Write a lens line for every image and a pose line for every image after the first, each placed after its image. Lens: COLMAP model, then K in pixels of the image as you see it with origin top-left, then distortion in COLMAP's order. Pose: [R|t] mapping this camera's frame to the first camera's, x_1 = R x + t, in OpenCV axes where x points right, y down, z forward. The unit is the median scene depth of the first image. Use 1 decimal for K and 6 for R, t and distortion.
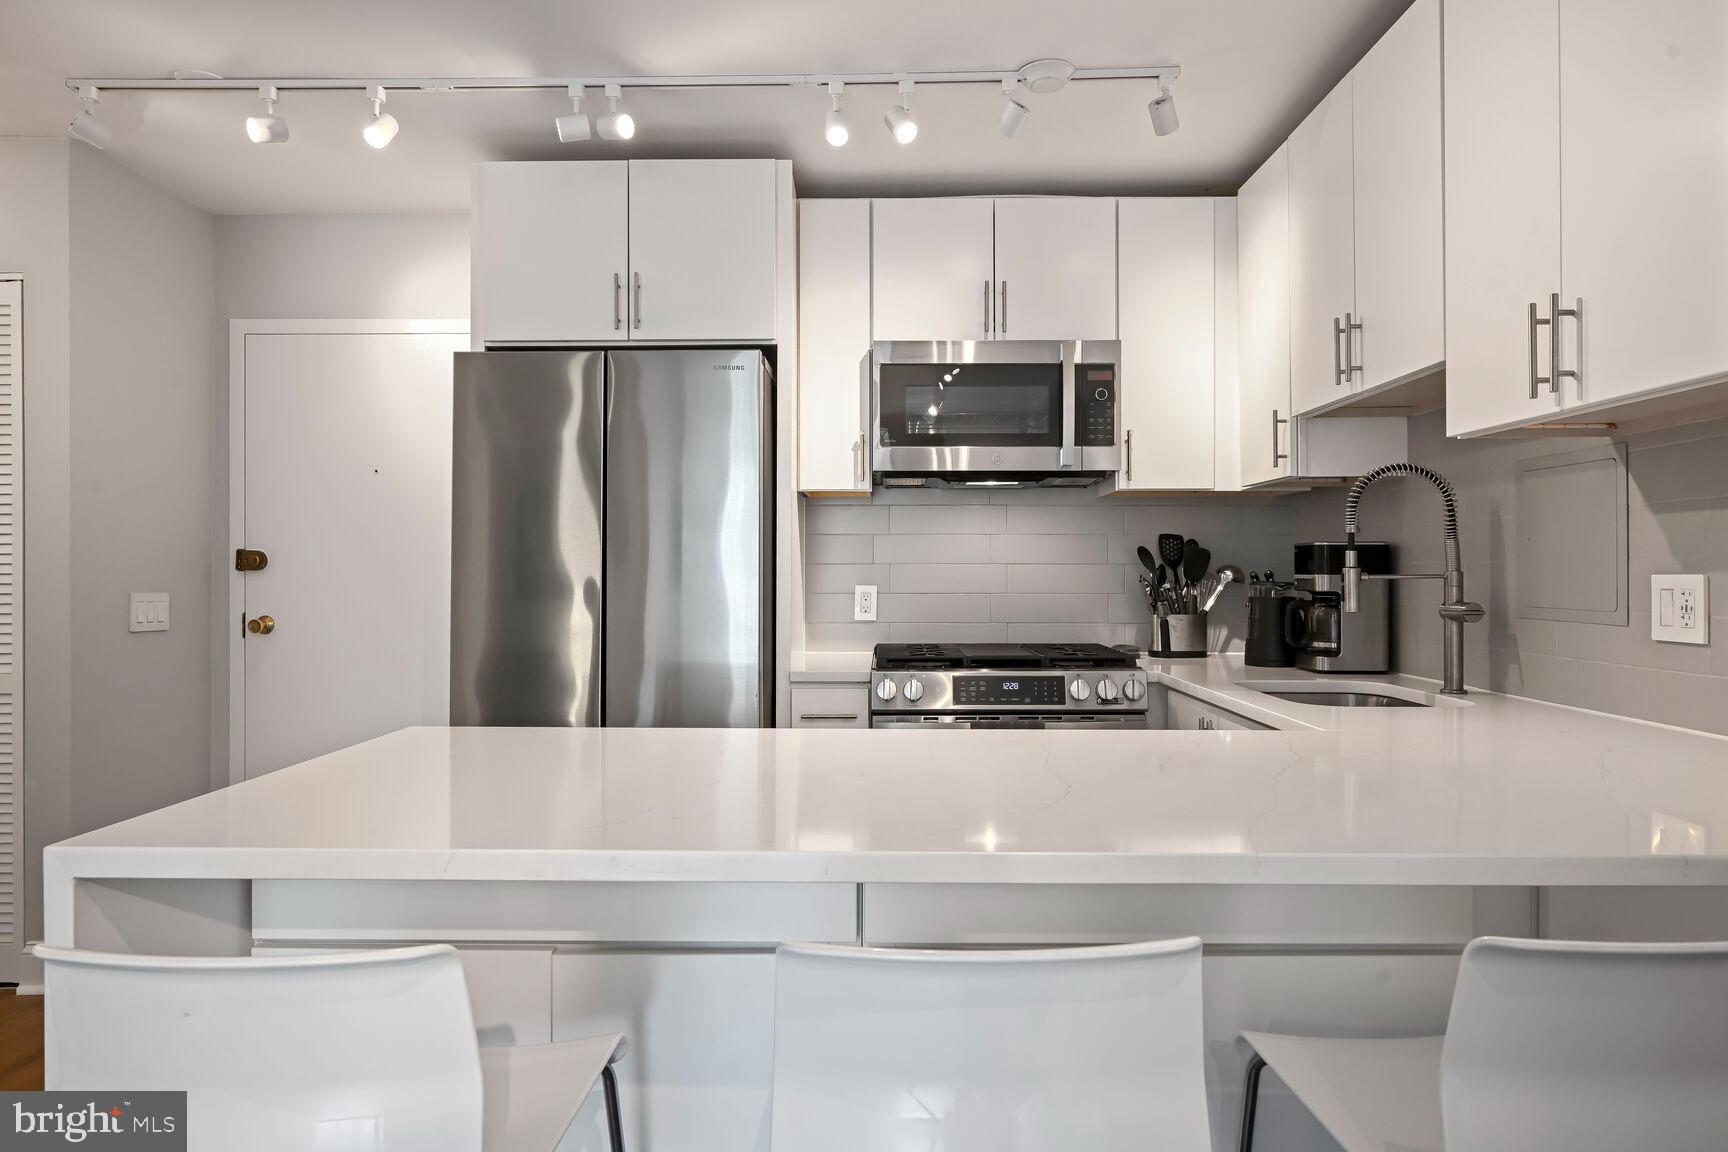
lens RADIAL K [[1037.3, 0, 864.0], [0, 1037.3, 576.0], [0, 0, 1]] dist [-0.001037, -0.000058]
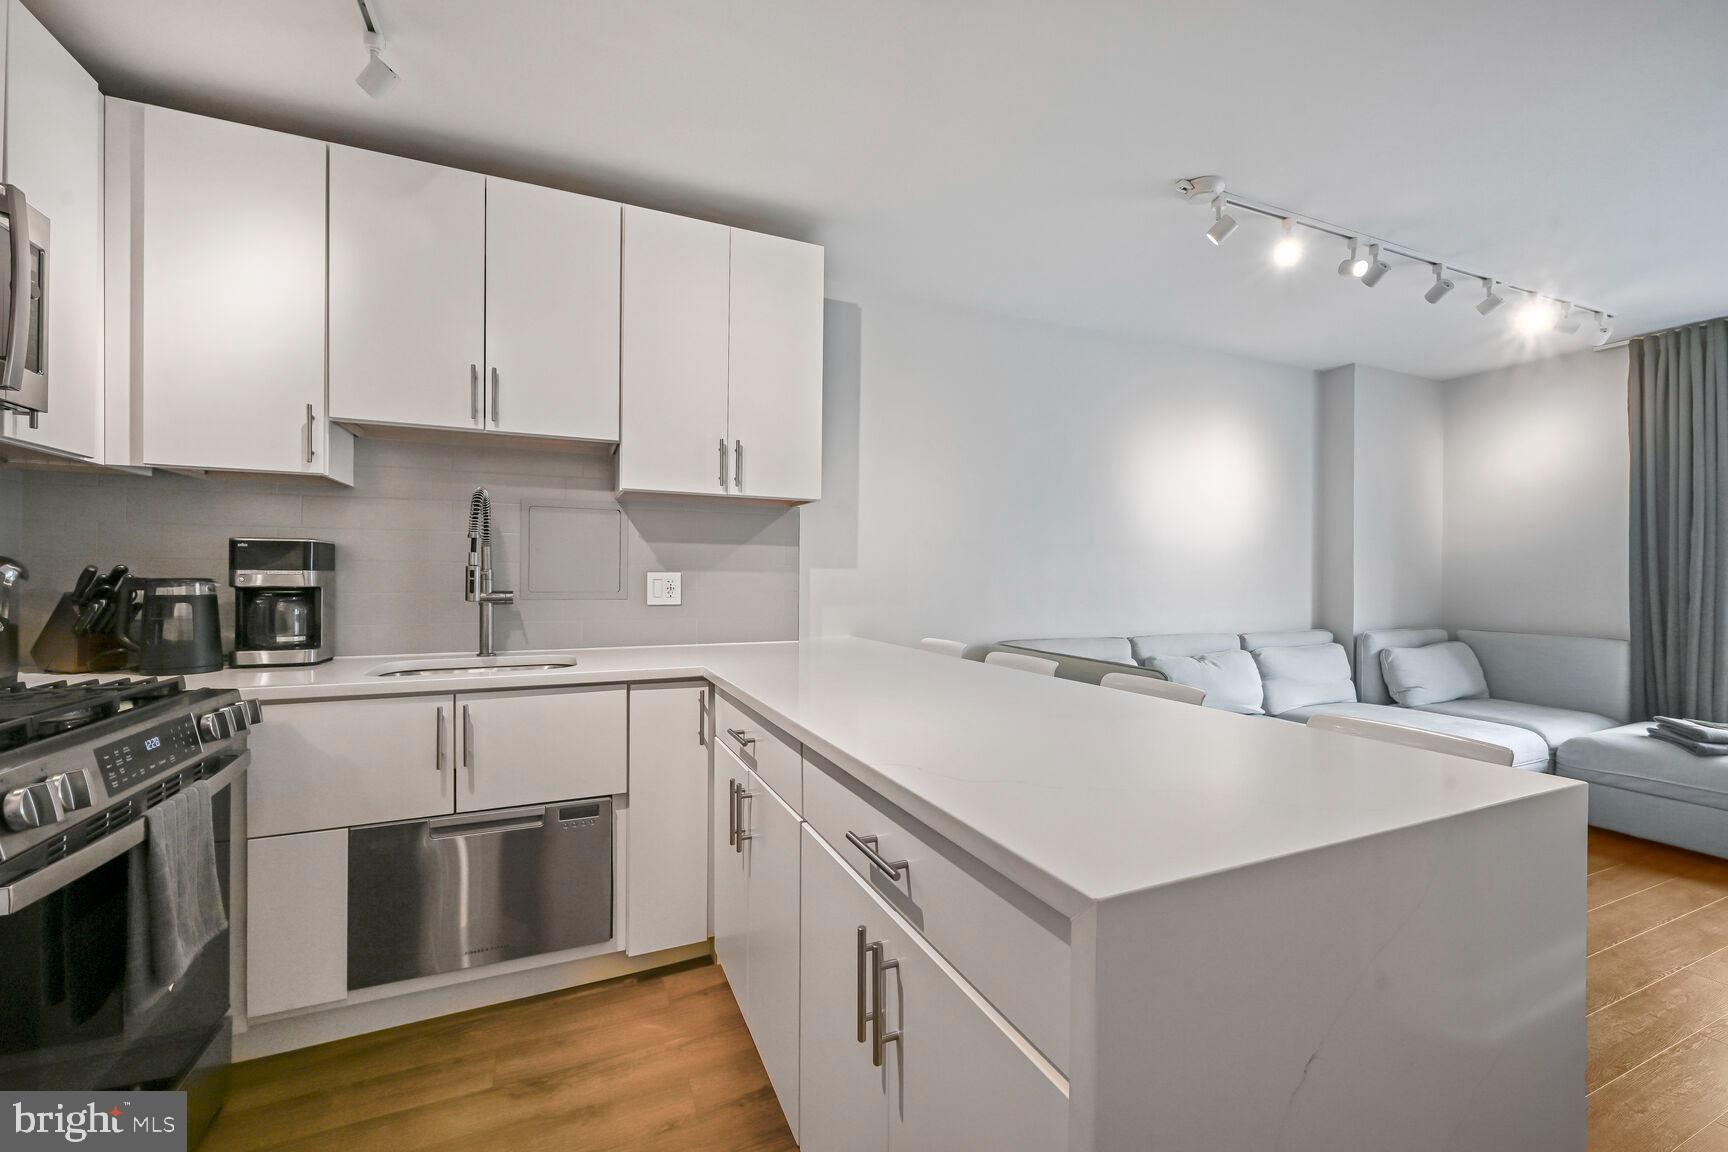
lens RADIAL K [[697.4, 0, 864.0], [0, 697.4, 576.0], [0, 0, 1]] dist [0.000287, -0.000147]
pose [[-0.419515, -0.000542, 0.907748, -0.425601], [-0.001527, 0.999999, -0.000109, 0.003478], [-0.907747, -0.001432, -0.419515, 0.785530]]
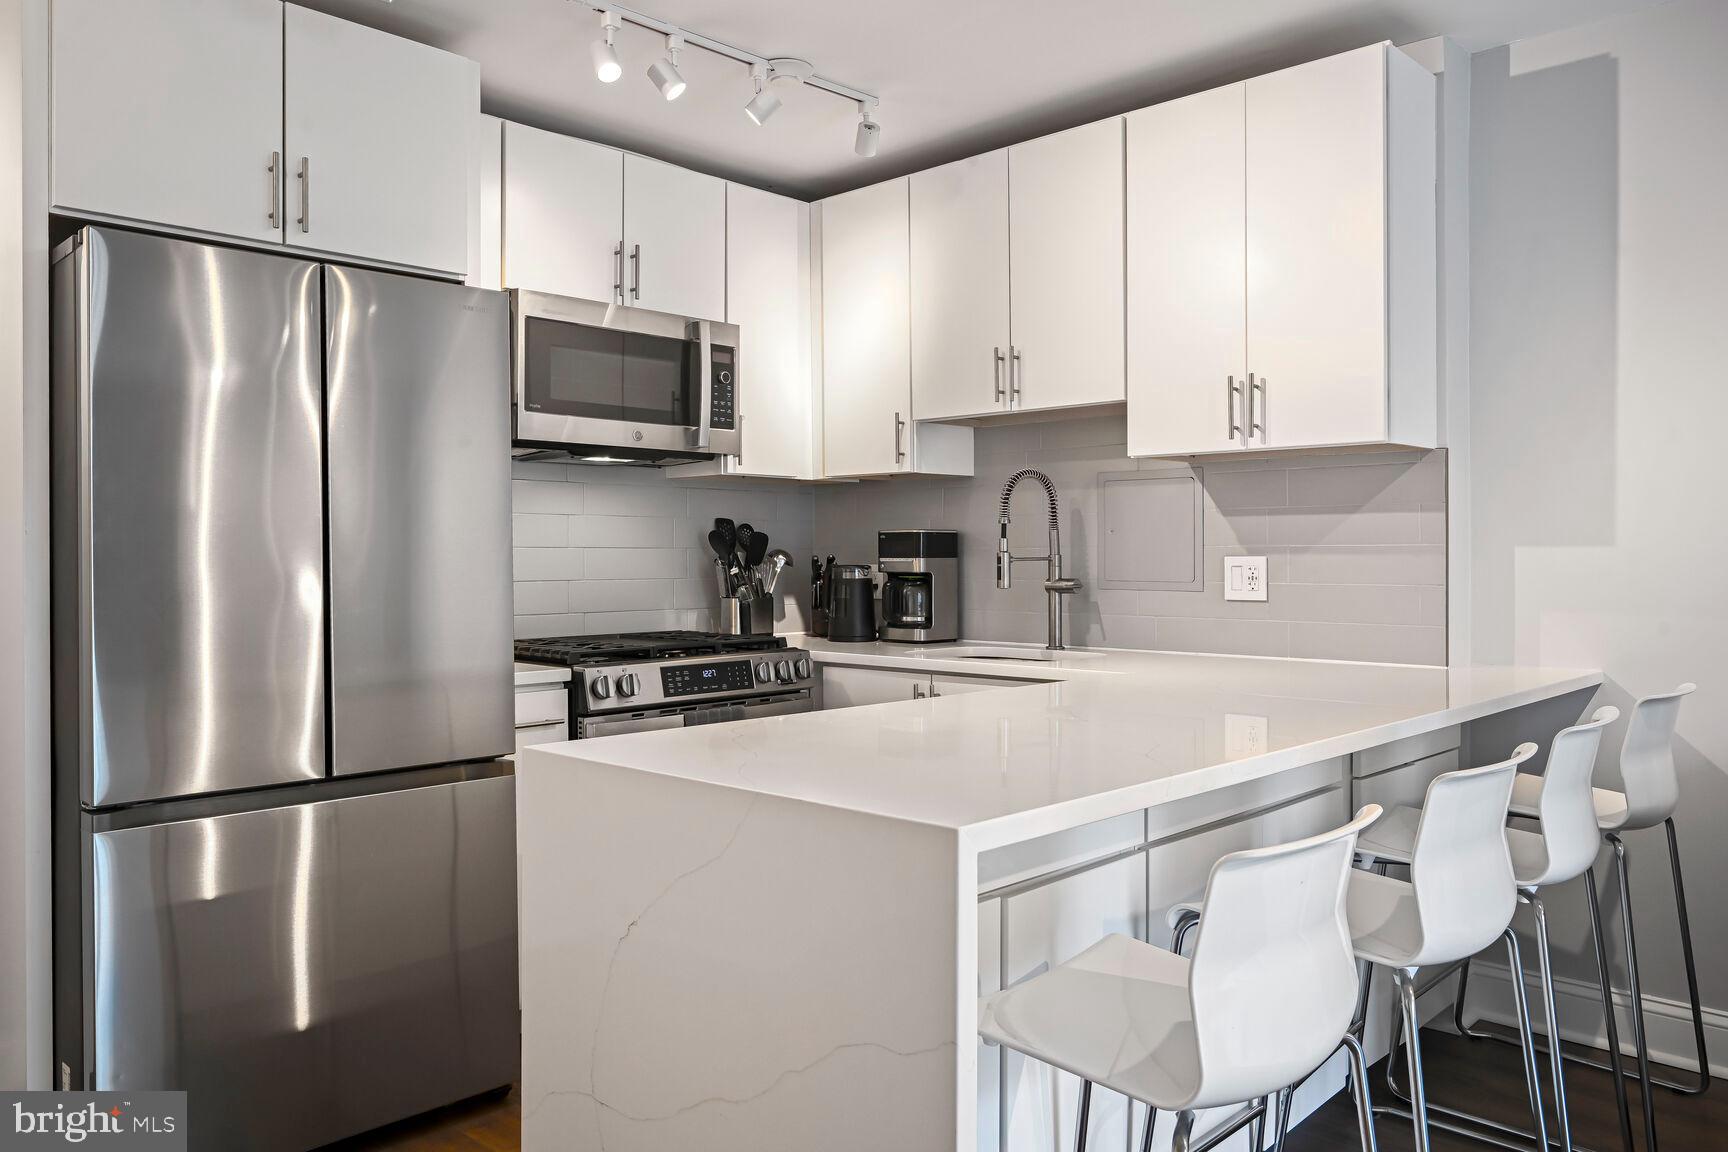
lens RADIAL K [[1270.1, 0, 869.1], [0, 1270.1, 555.5], [0, 0, 1]] dist [-0.004055, -0.000003]
pose [[0.679352, -0.001183, 0.733811, -0.629921], [0.005123, 0.999982, -0.003131, 0.000084], [-0.733795, 0.005887, 0.679346, 0.081418]]
